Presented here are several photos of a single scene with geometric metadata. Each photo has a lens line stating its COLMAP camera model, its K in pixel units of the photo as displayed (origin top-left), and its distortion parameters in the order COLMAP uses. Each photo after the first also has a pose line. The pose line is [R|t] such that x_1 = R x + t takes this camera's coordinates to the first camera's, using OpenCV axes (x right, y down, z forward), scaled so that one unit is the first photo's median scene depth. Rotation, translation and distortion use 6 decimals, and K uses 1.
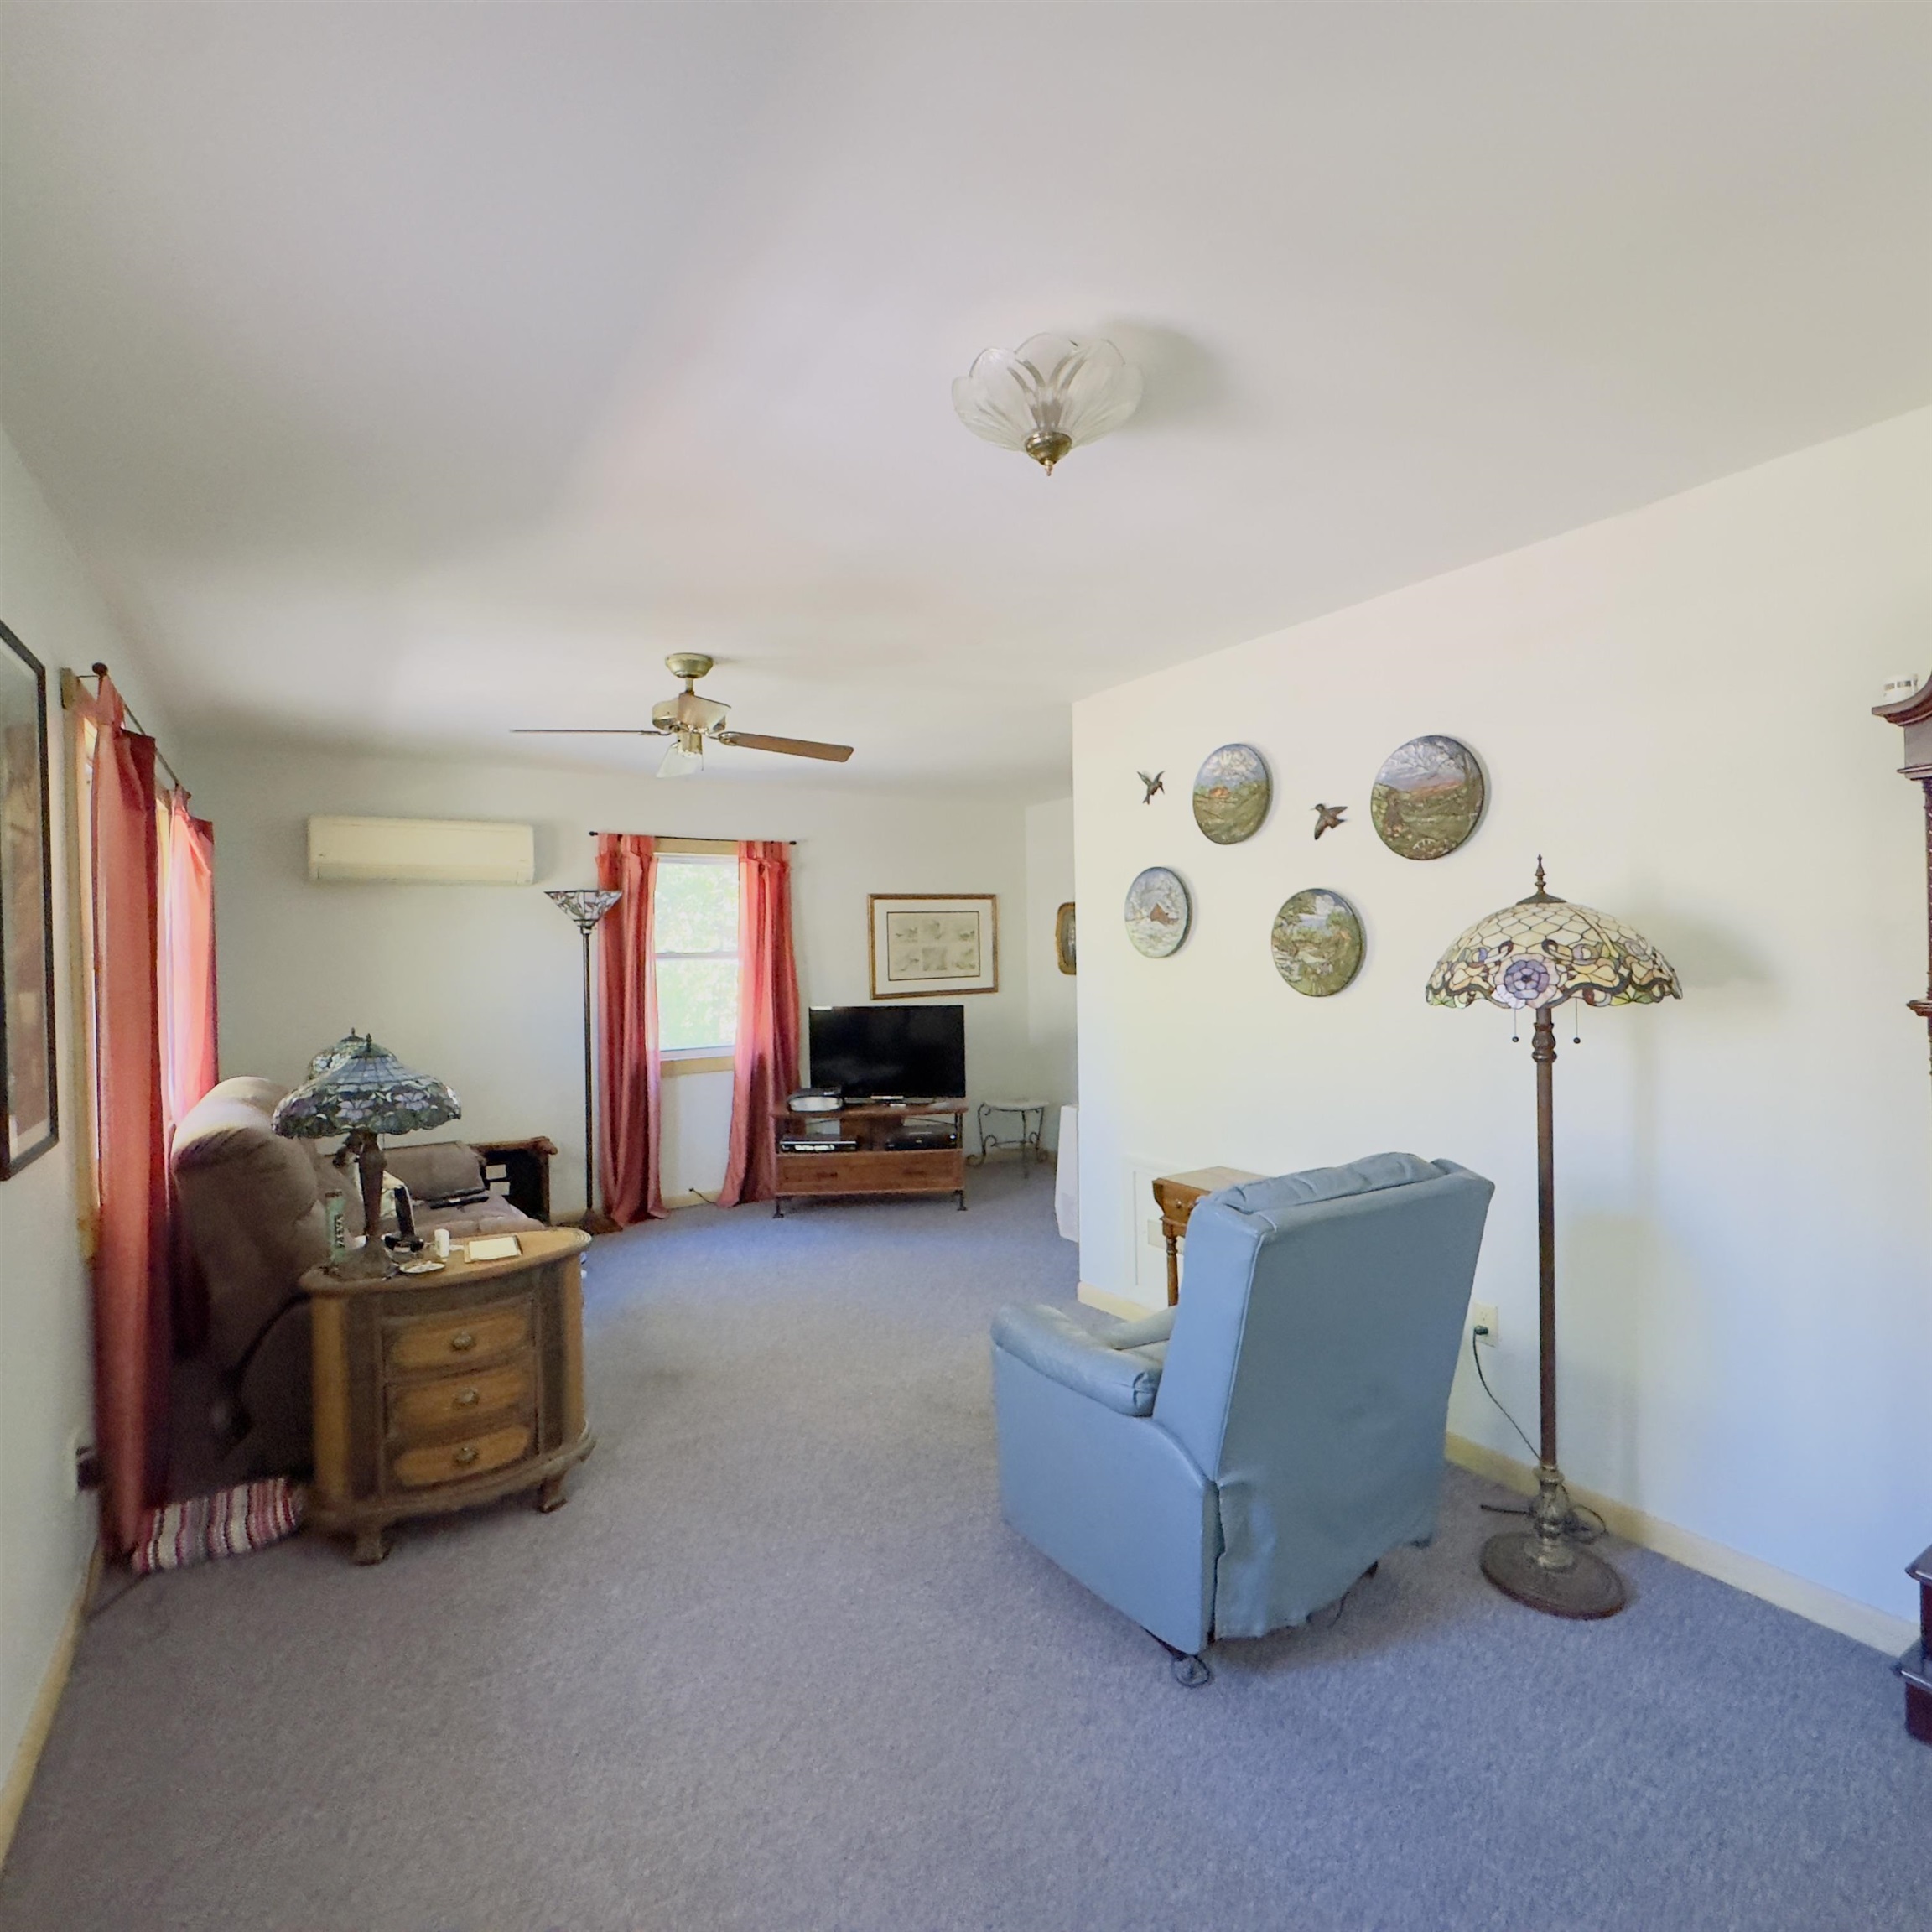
lens RADIAL K [[1032.8, 0, 970.4], [0, 1032.8, 959.3], [0, 0, 1]] dist [-0.001917, 0.001188]
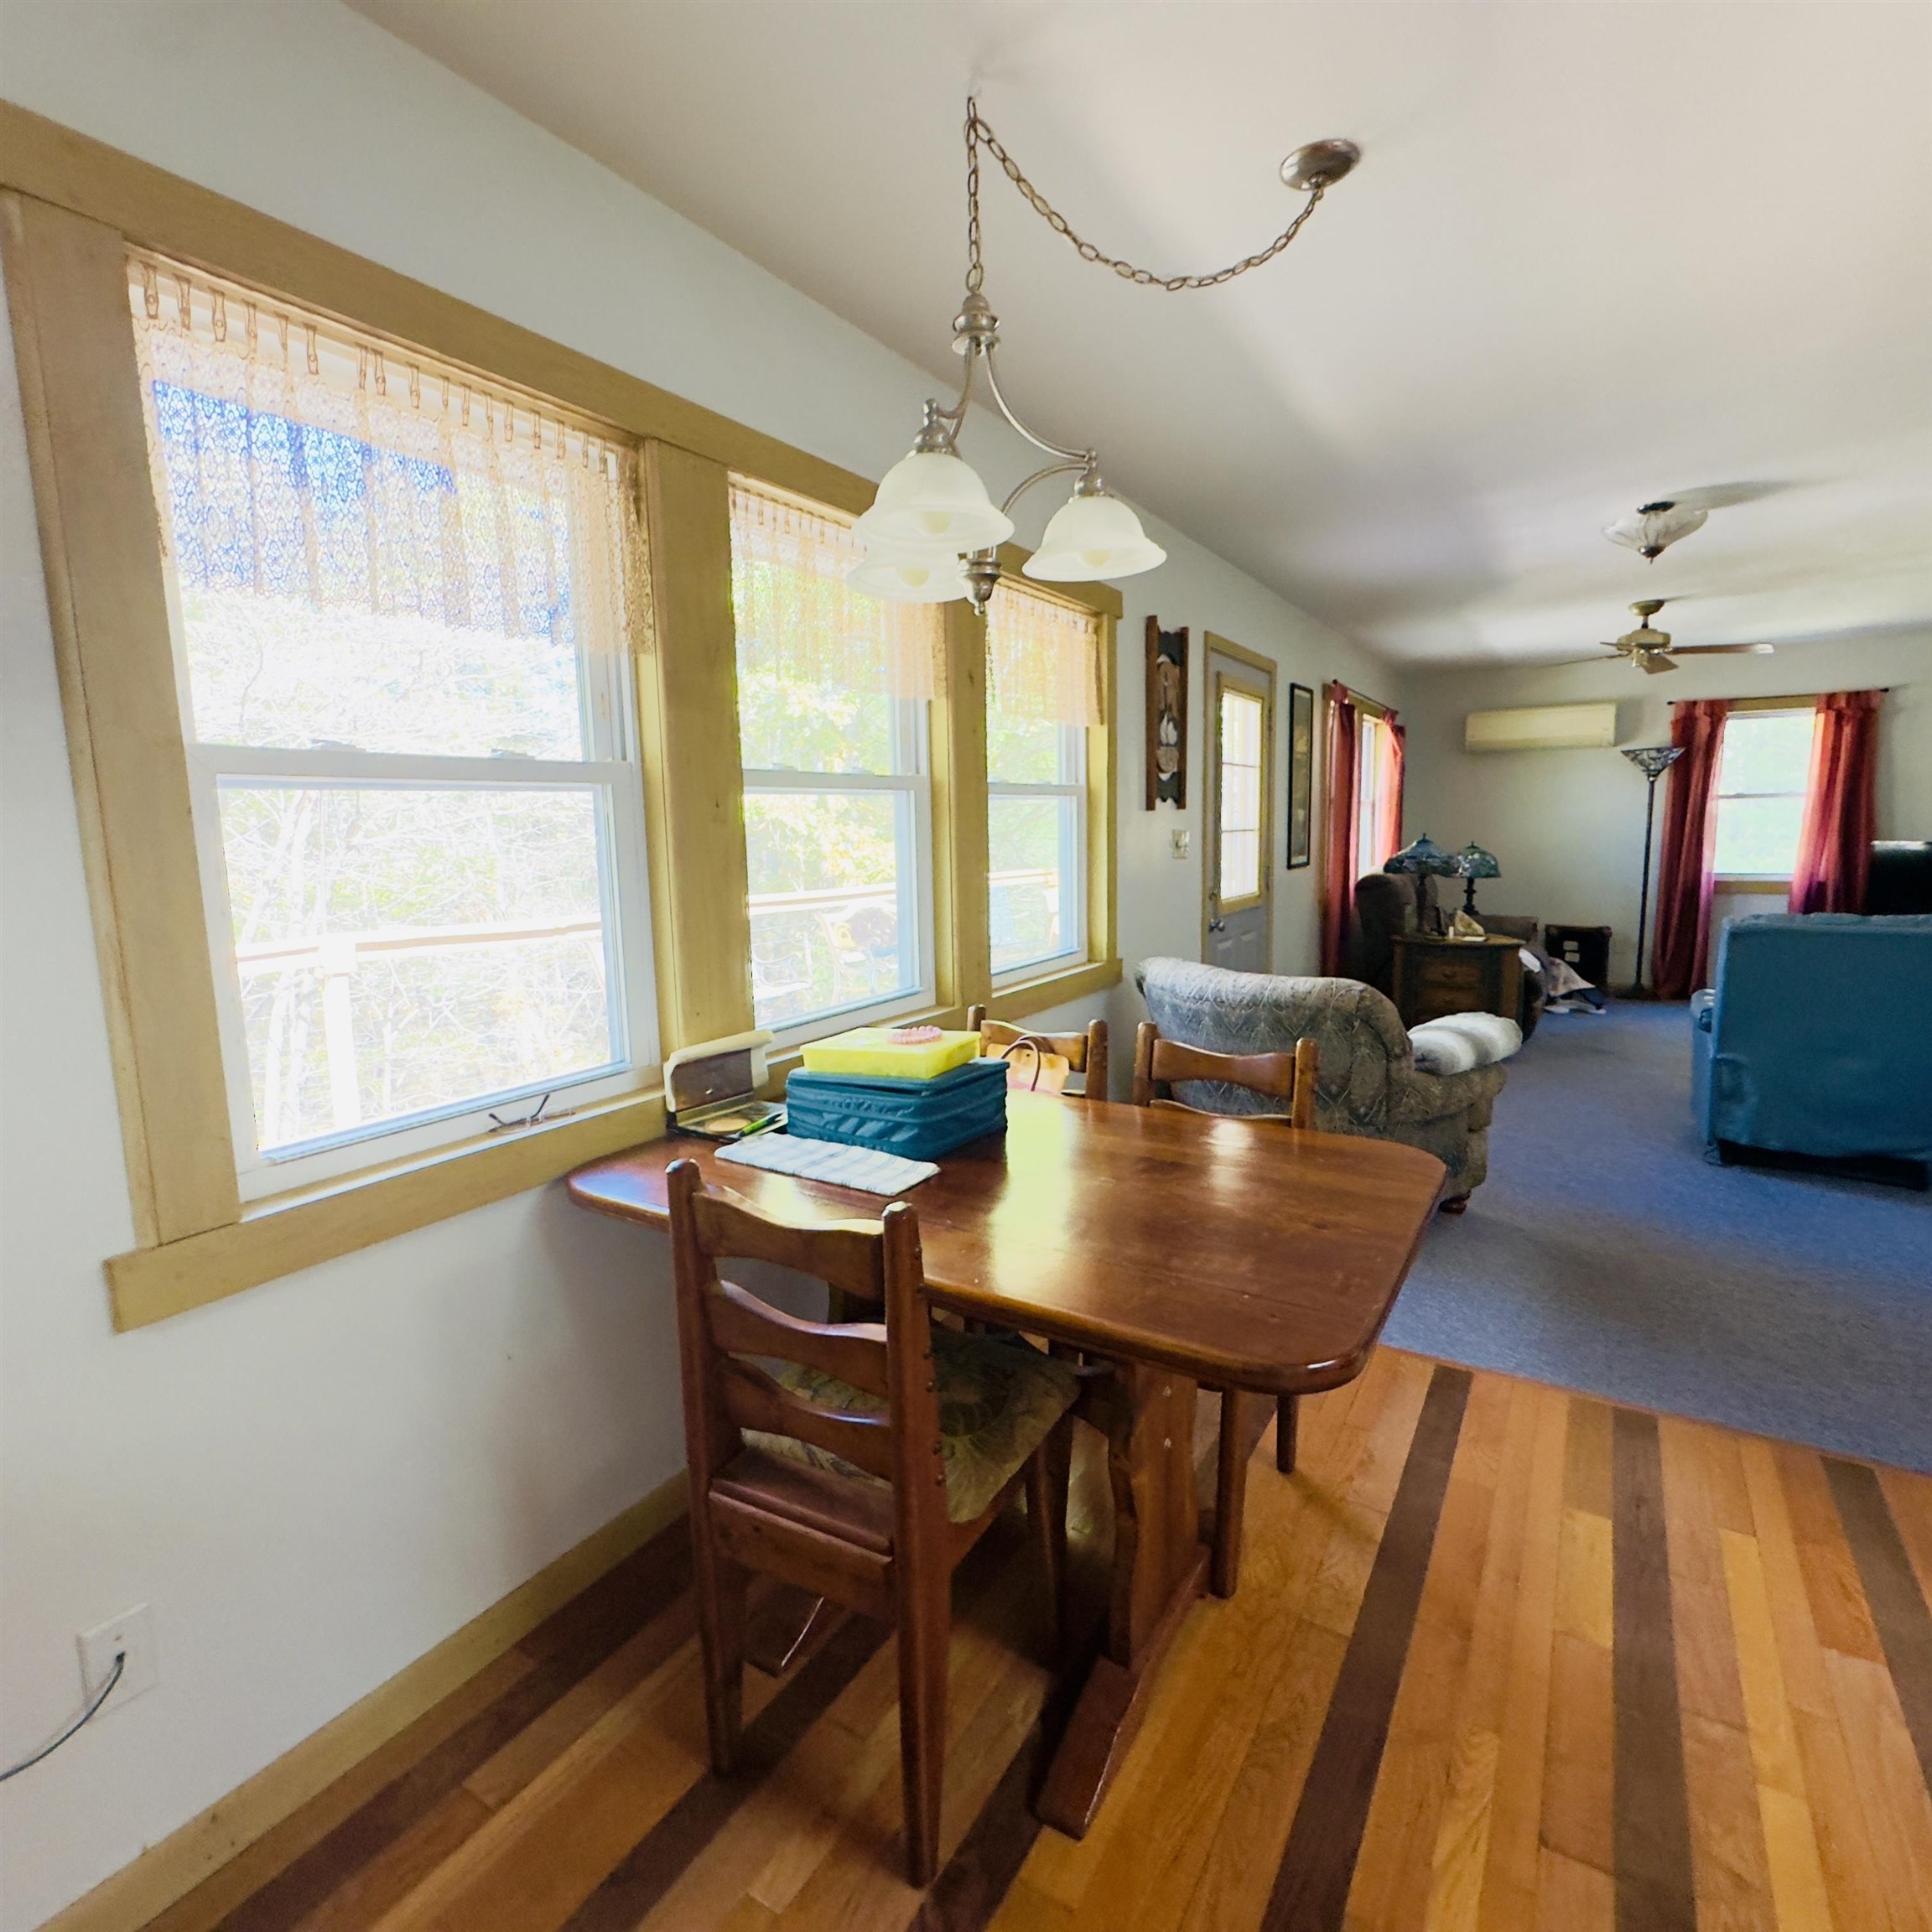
lens RADIAL K [[1032.8, 0, 972.5], [0, 1032.8, 962.6], [0, 0, 1]] dist [-0.001917, 0.001188]
pose [[0.437892, 0.132552, -0.889202, 0.457581], [0.001811, 0.988939, 0.148312, 0.008457], [0.899026, -0.066555, 0.432808, -0.388873]]
